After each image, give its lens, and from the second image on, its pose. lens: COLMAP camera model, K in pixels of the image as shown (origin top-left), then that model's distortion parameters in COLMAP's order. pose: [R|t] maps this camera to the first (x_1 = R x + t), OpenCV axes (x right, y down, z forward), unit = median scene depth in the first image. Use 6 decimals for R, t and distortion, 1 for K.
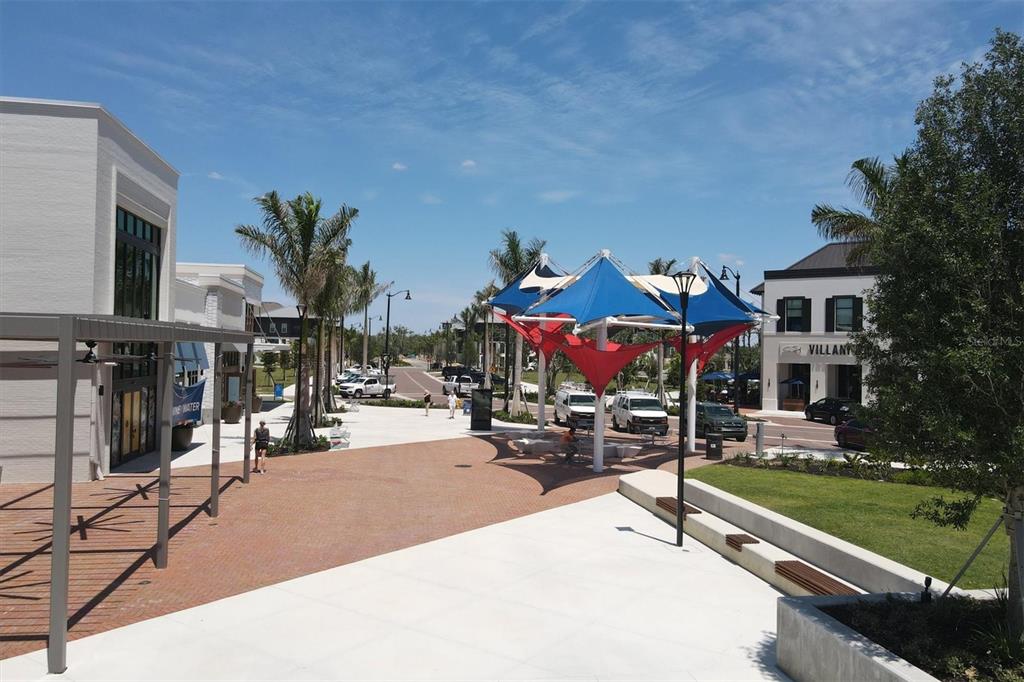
lens RADIAL K [[751.1, 0, 512.0], [0, 751.1, 341.0], [0, 0, 1]] dist [-0.011017, 0.036609]
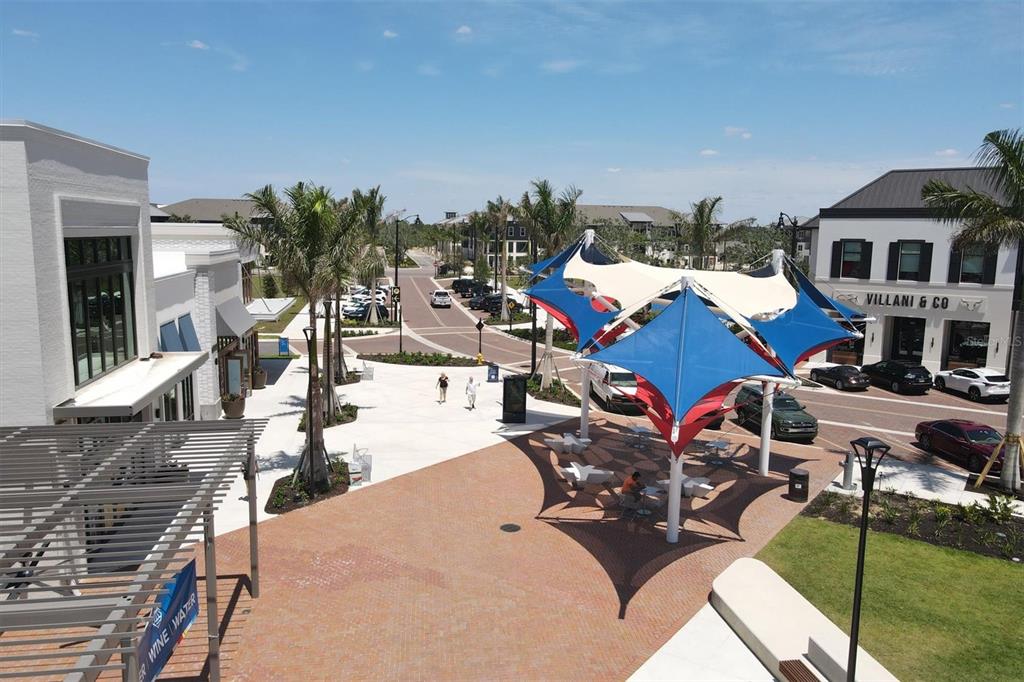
lens RADIAL K [[751.1, 0, 512.0], [0, 751.1, 341.0], [0, 0, 1]] dist [-0.011017, 0.036609]
pose [[0.999979, -0.005183, -0.003822, -0.029236], [0.005734, 0.986725, 0.162301, -0.090181], [0.002930, -0.162320, 0.986734, 0.099560]]
